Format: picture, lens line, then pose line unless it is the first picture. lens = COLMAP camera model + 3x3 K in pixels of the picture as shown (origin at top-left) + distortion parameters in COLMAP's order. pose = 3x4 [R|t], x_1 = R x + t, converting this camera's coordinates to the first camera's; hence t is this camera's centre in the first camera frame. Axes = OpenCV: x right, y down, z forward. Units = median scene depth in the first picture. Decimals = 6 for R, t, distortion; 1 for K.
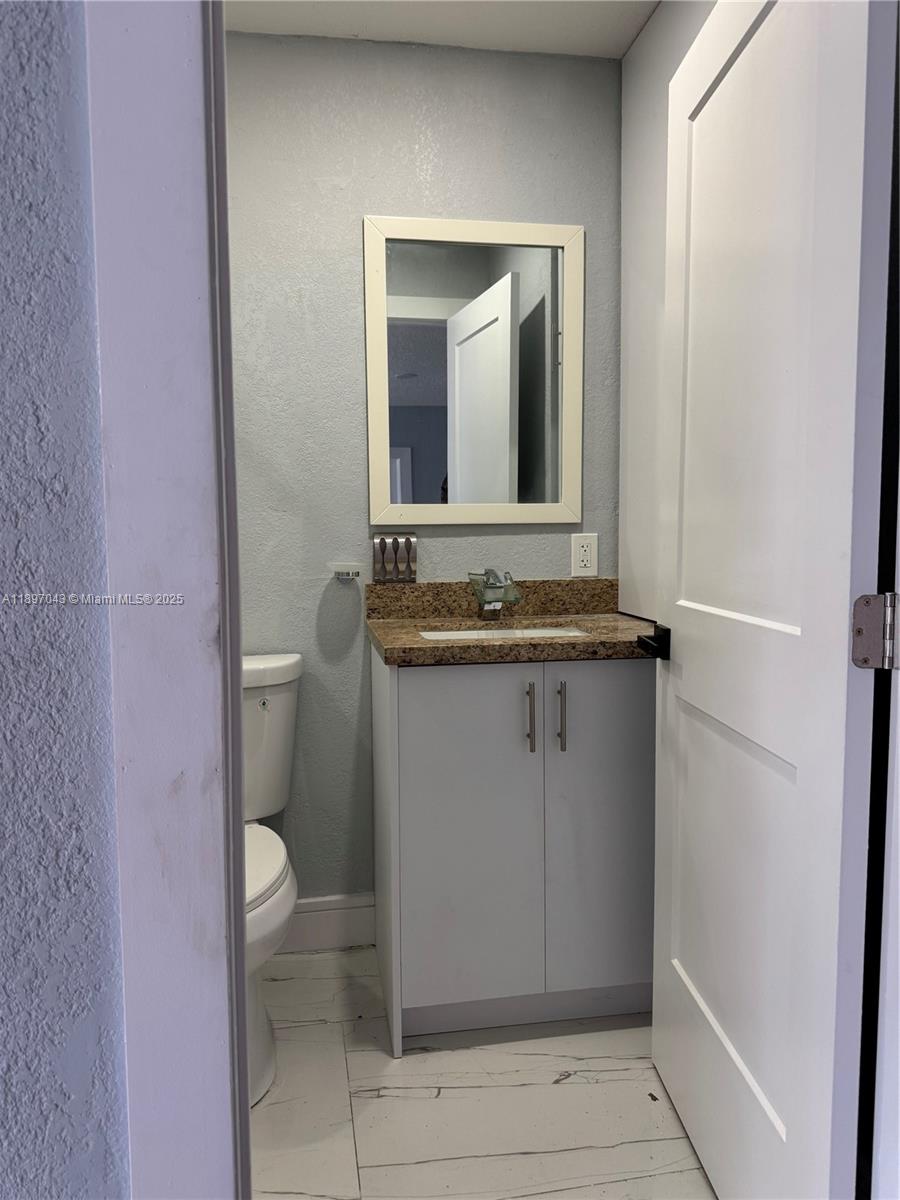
lens RADIAL K [[836.6, 0, 454.3], [0, 836.6, 605.2], [0, 0, 1]] dist [0.064463, -0.092951]
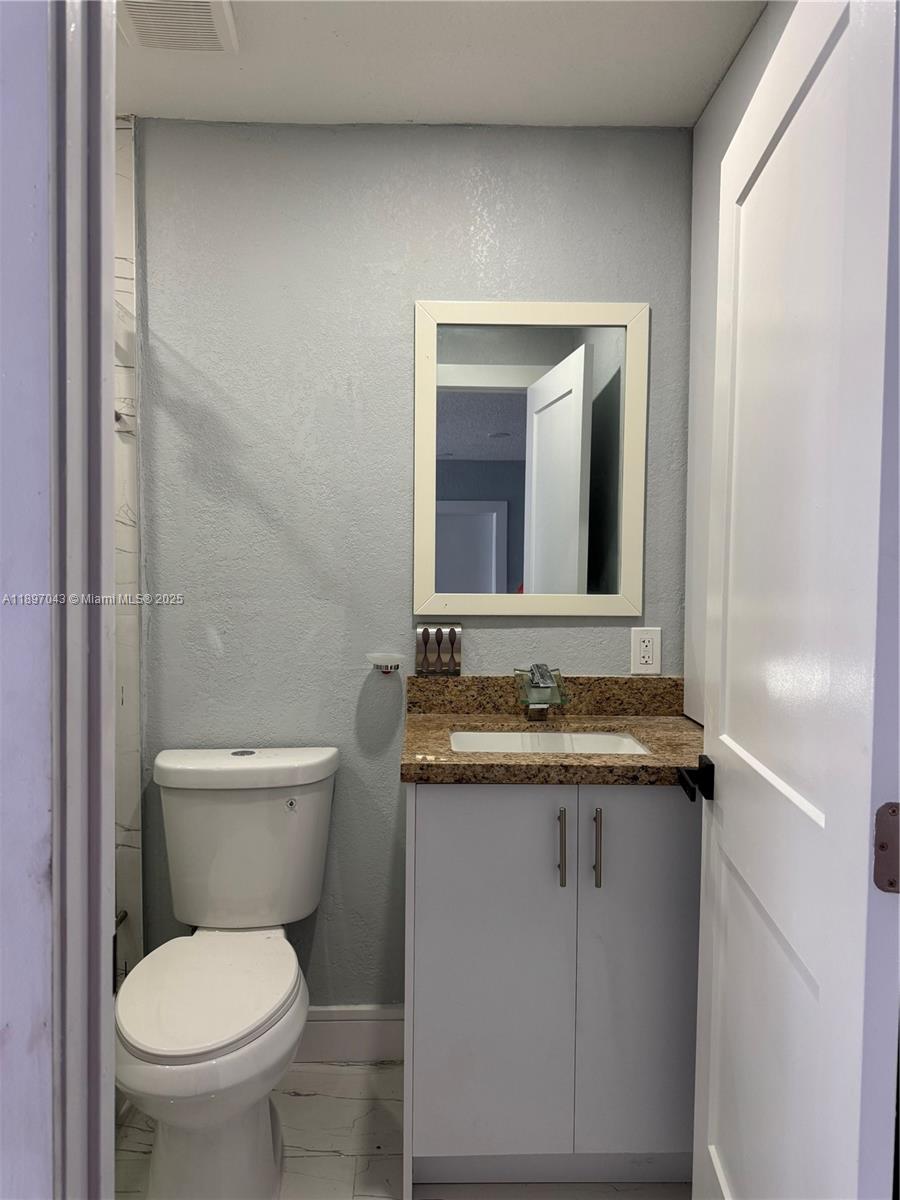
lens RADIAL K [[836.6, 0, 447.0], [0, 836.6, 602.8], [0, 0, 1]] dist [0.064463, -0.092951]
pose [[0.988675, 0.023827, -0.148169, 0.080248], [-0.030793, 0.998517, -0.044896, -0.069161], [0.146879, 0.048950, 0.987942, 0.059130]]
